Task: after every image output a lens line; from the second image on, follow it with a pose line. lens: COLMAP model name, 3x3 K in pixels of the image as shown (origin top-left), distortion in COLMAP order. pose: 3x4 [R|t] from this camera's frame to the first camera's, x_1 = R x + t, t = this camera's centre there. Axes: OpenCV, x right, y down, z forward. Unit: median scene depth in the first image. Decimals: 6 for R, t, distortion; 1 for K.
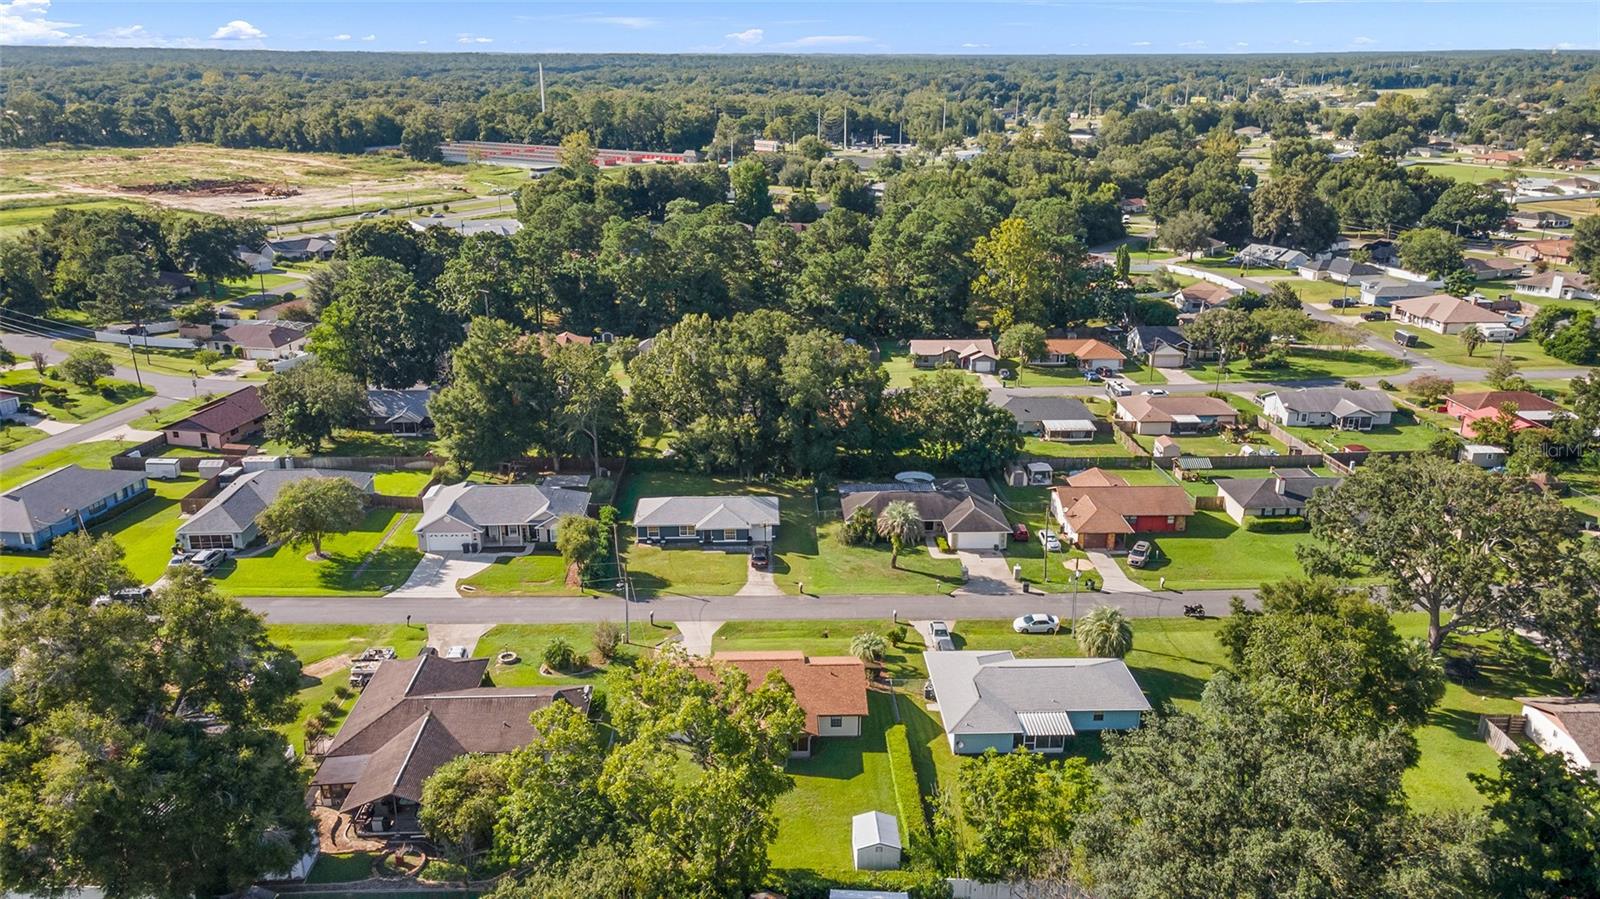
lens RADIAL K [[1160.0, 0, 783.4], [0, 1160.0, 450.7], [0, 0, 1]] dist [0.024042, 0.013829]
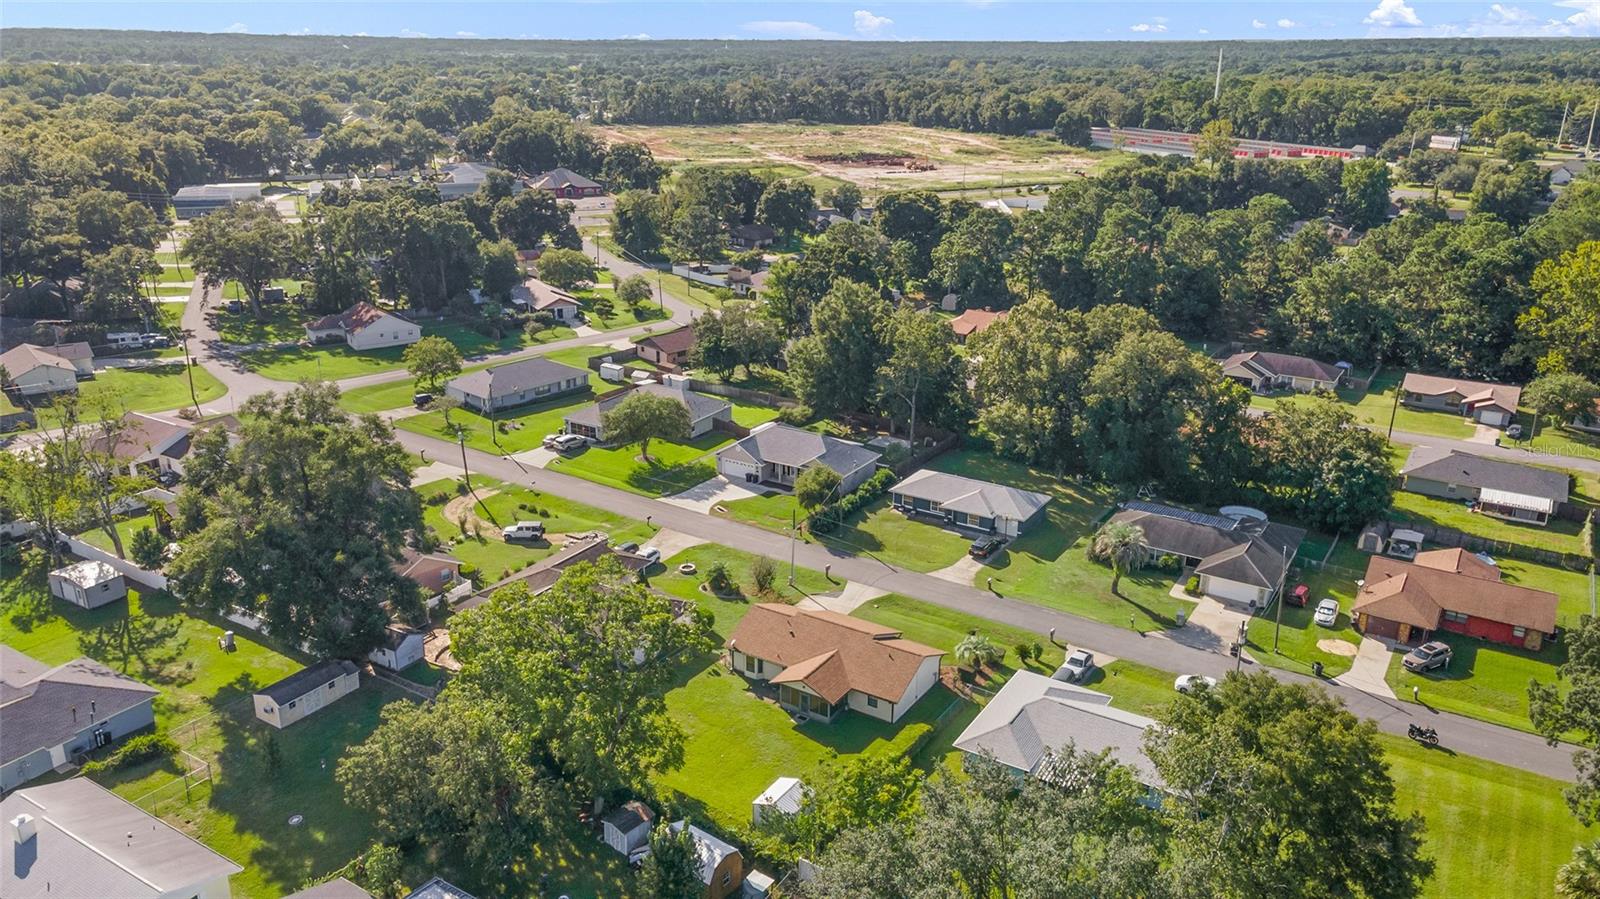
lens RADIAL K [[1160.0, 0, 807.3], [0, 1160.0, 463.7], [0, 0, 1]] dist [0.024042, 0.013829]
pose [[0.821568, 0.194683, -0.535840, 0.321967], [-0.185007, 0.980065, 0.072421, -0.017642], [0.539257, 0.039635, 0.841208, 0.083488]]
